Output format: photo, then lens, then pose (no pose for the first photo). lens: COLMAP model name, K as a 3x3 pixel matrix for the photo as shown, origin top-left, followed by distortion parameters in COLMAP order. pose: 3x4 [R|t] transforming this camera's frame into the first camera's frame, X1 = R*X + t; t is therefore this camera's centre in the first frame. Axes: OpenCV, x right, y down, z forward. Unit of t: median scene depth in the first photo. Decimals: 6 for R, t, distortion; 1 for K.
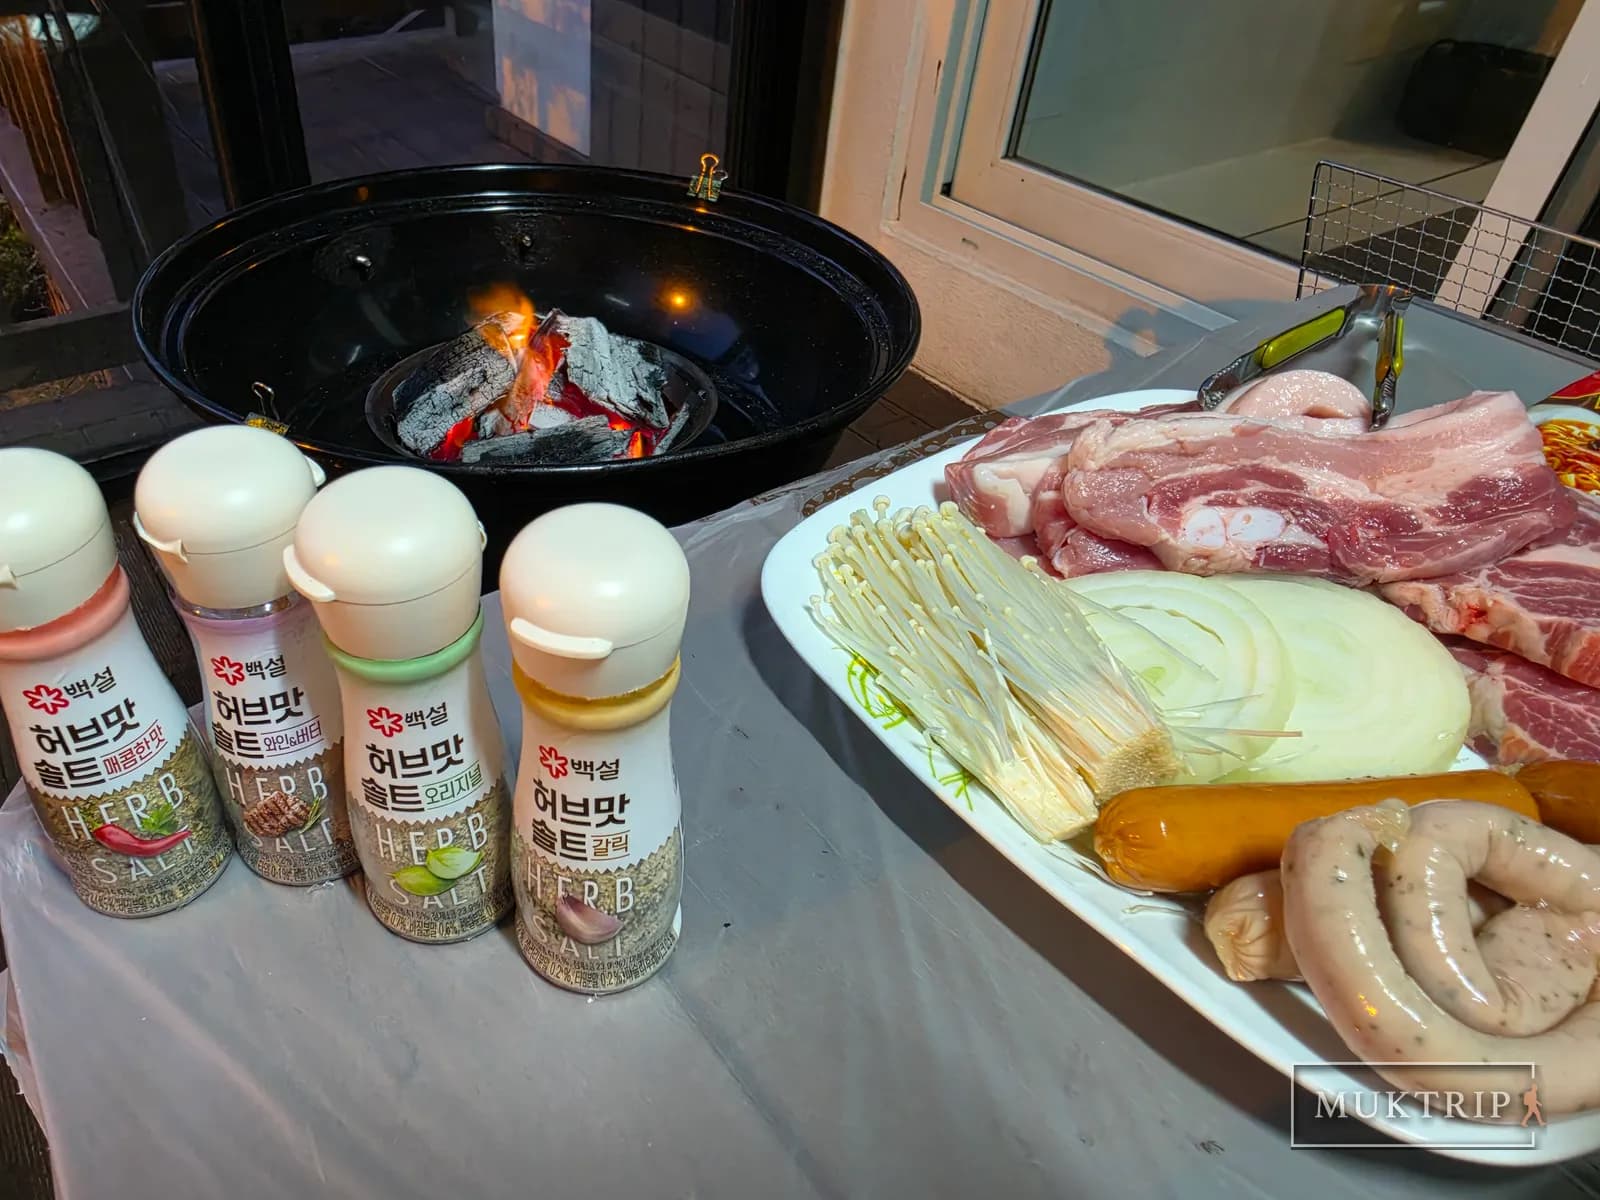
lens RADIAL K [[640.1, 0, 802.5], [0, 640.1, 597.1], [0, 0, 1]] dist [-0.001778, -0.000133]
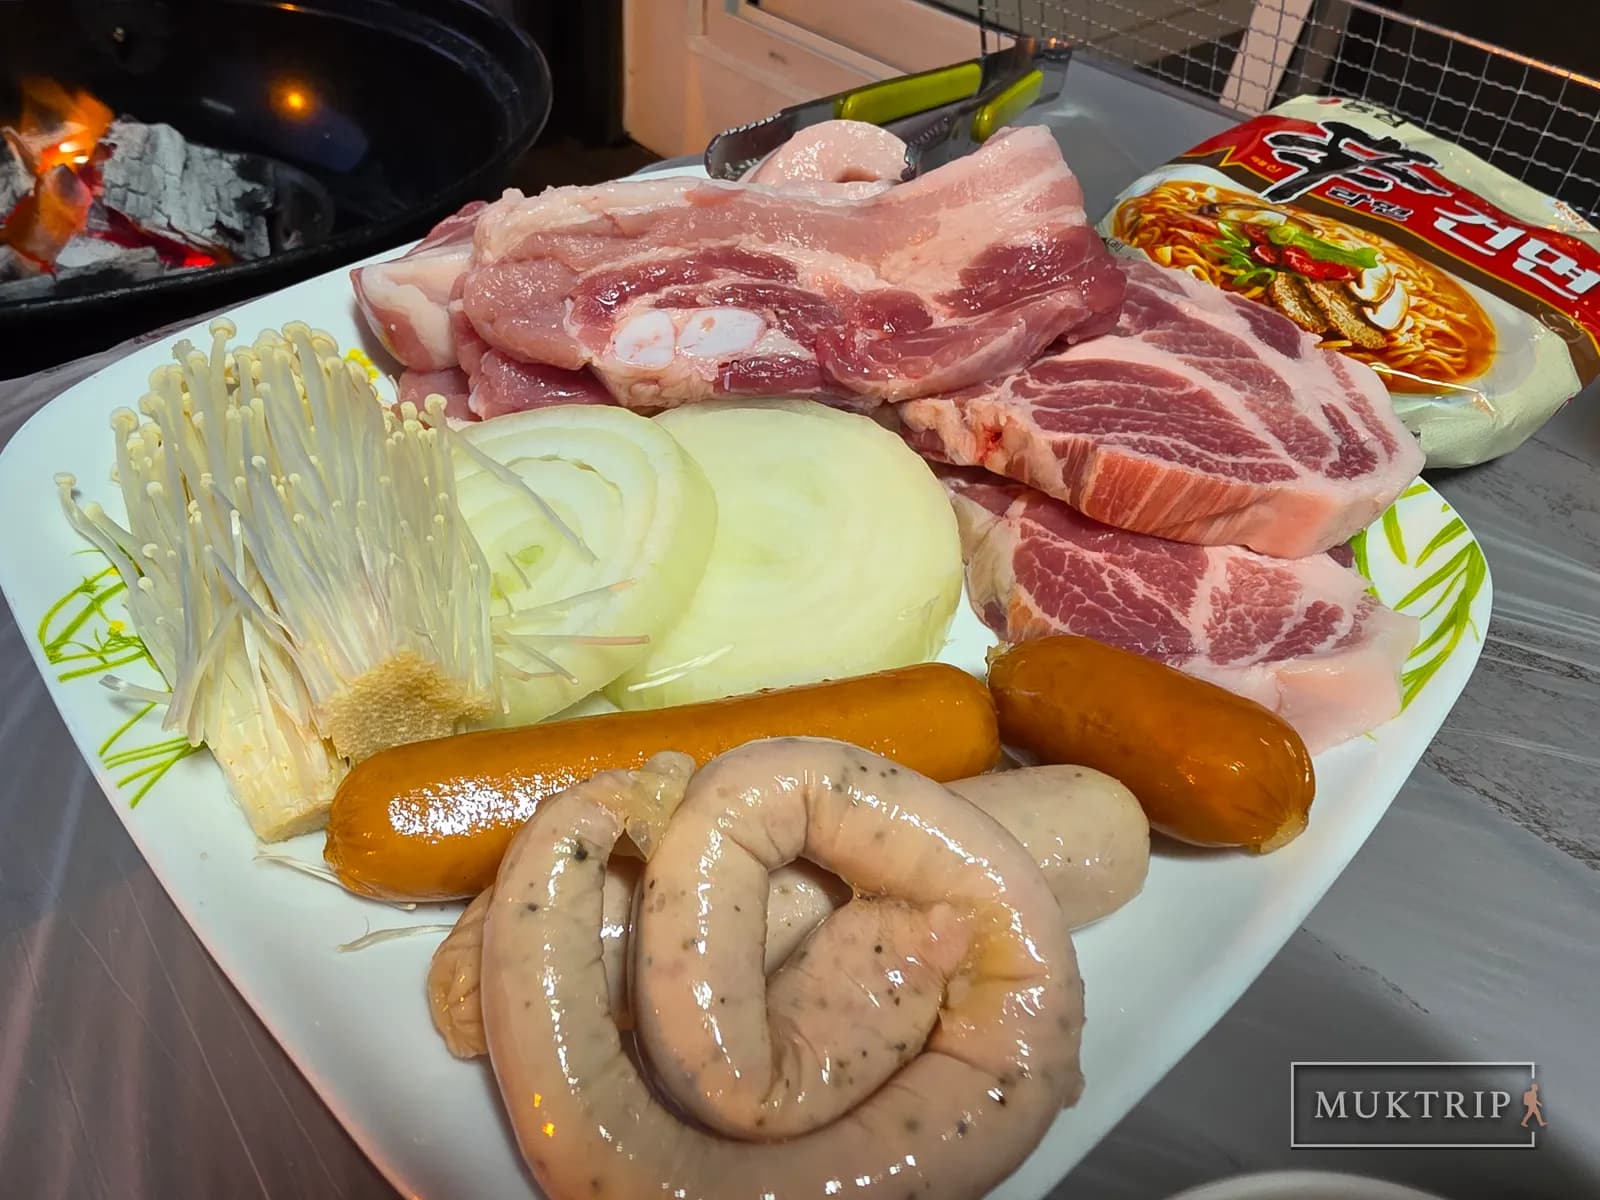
lens RADIAL K [[629.0, 0, 799.2], [0, 629.0, 493.6], [0, 0, 1]] dist [0.001552, -0.000008]
pose [[0.993164, -0.074026, 0.090255, 0.734556], [0.067803, 0.995228, 0.070174, 0.024327], [-0.095019, -0.063575, 0.993443, 0.289024]]
